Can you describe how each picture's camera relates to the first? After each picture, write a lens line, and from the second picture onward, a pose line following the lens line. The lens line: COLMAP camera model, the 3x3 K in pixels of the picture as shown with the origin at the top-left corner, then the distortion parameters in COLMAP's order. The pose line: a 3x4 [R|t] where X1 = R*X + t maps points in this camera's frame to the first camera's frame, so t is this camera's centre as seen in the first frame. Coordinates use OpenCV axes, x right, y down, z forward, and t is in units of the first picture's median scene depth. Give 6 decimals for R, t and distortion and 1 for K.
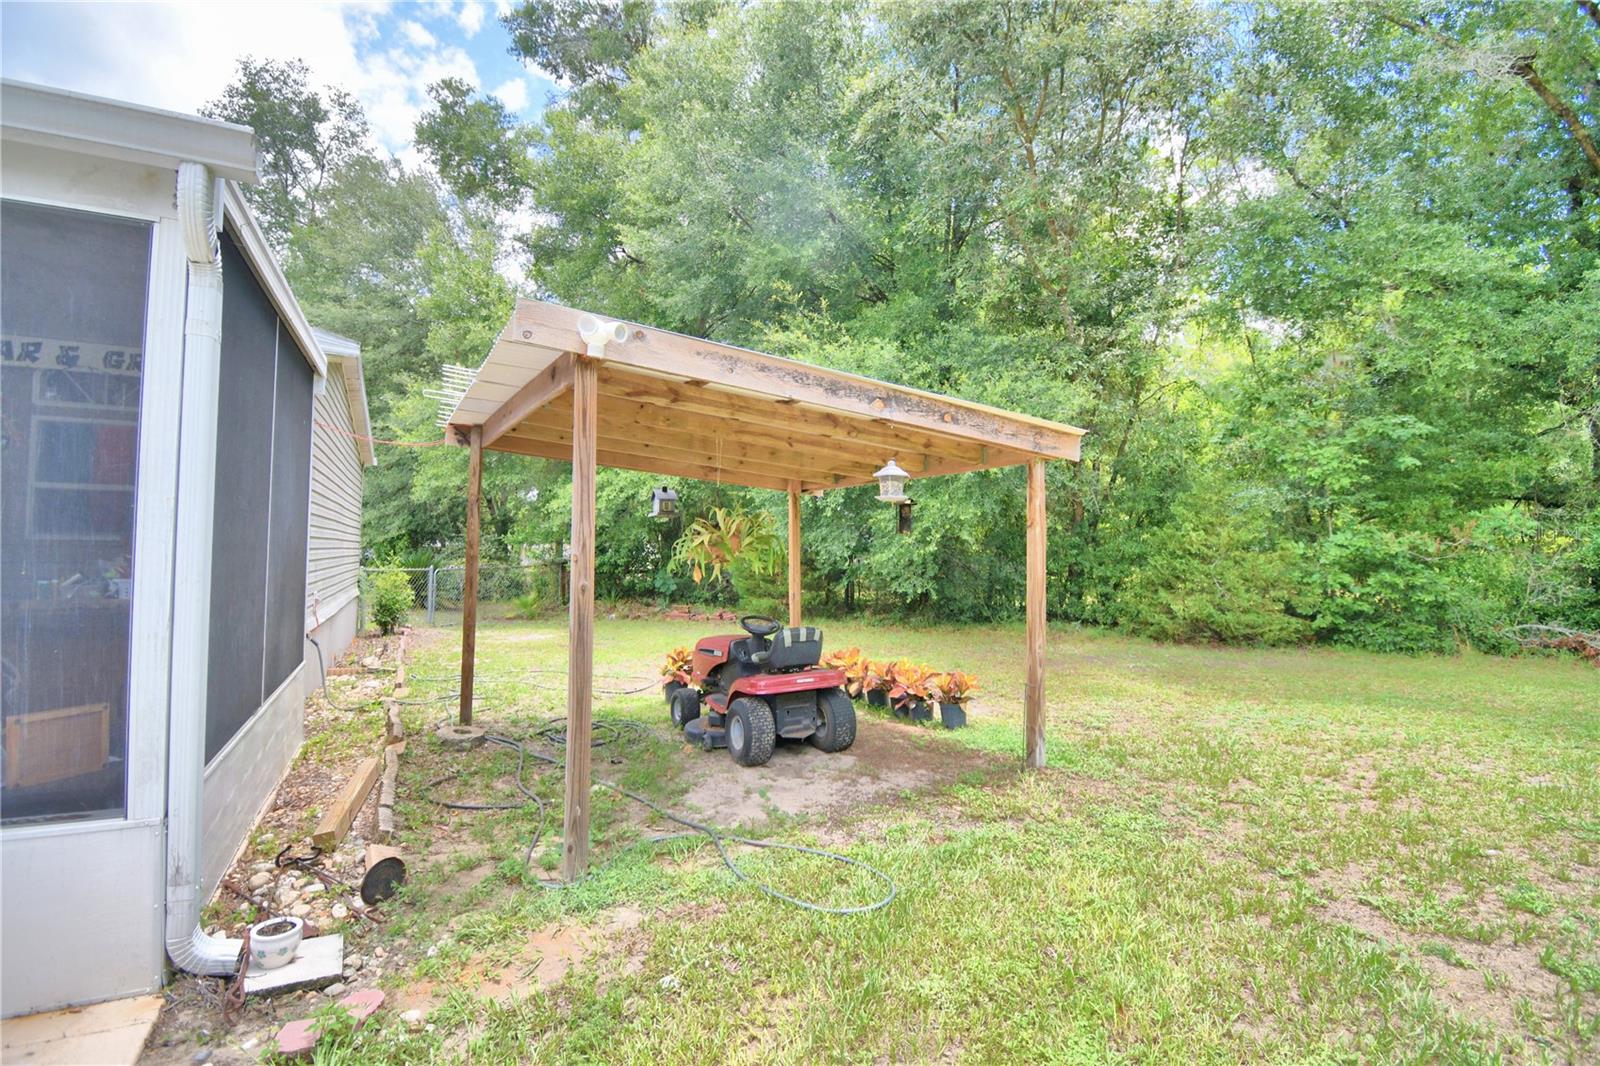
lens RADIAL K [[702.2, 0, 795.0], [0, 702.2, 530.8], [0, 0, 1]] dist [0.019030, -0.024597]
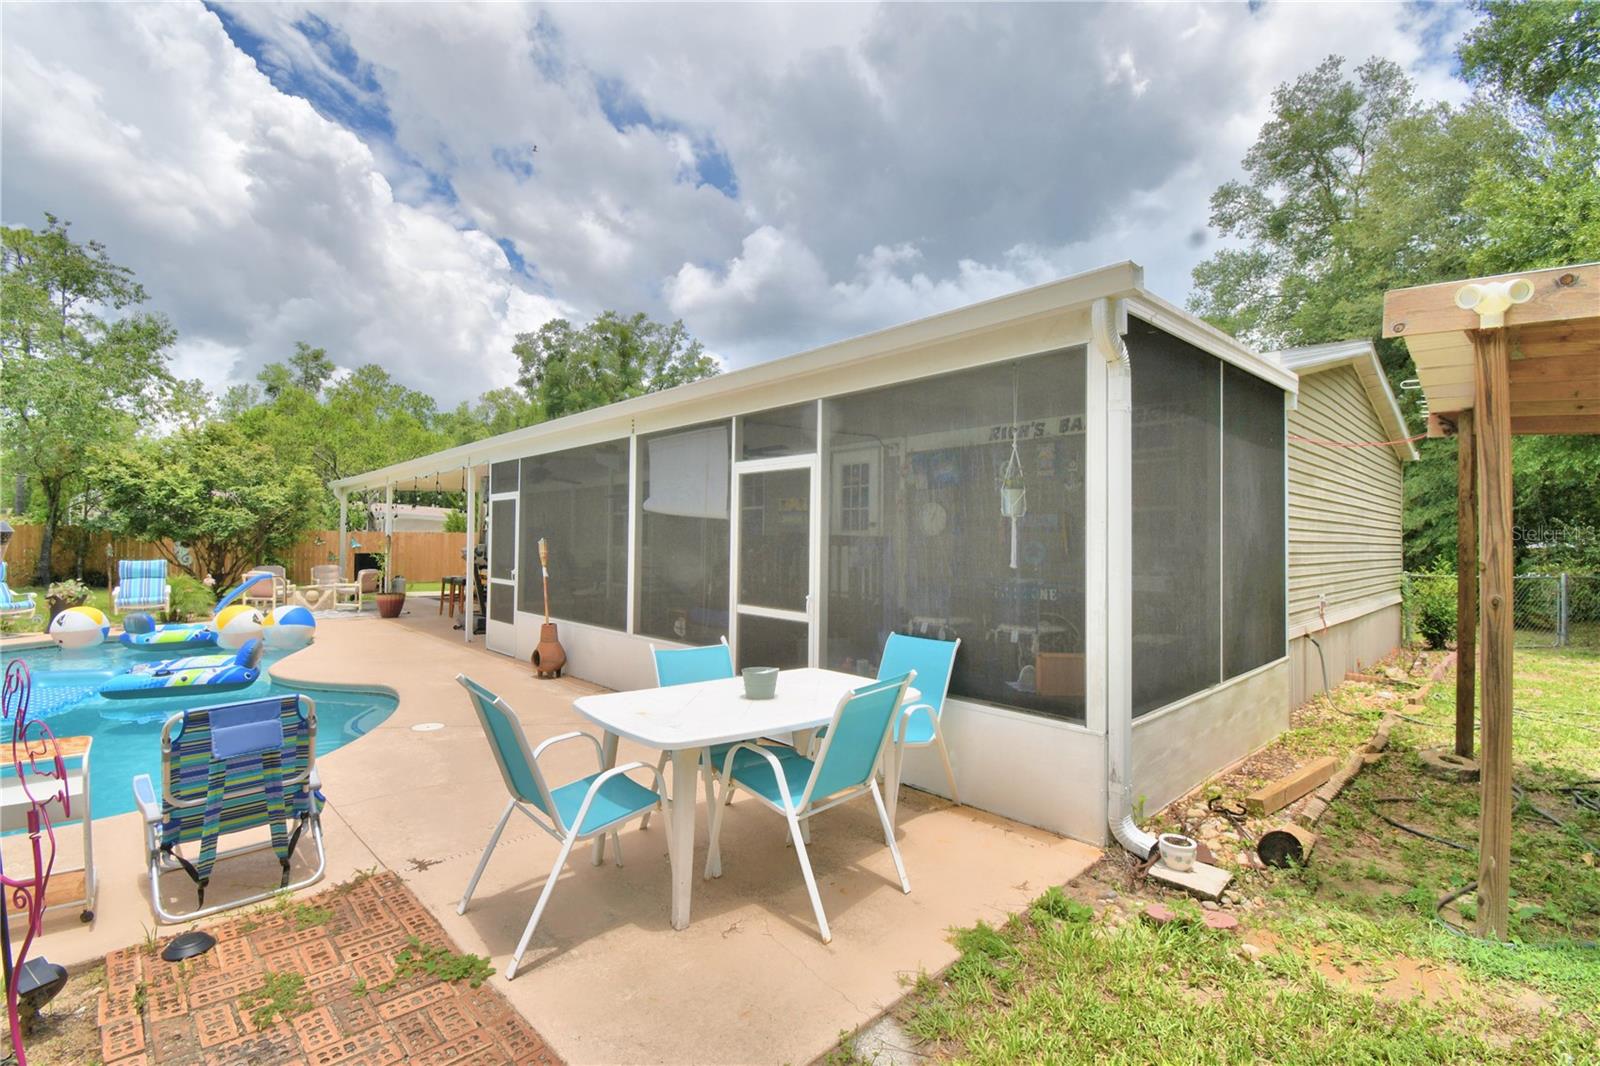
lens RADIAL K [[702.2, 0, 795.0], [0, 702.2, 530.8], [0, 0, 1]] dist [0.019030, -0.024597]
pose [[0.258251, -0.030677, -0.965591, 0.280910], [0.026917, 0.999336, -0.024550, -0.005474], [0.965703, -0.019650, 0.258905, -0.025436]]
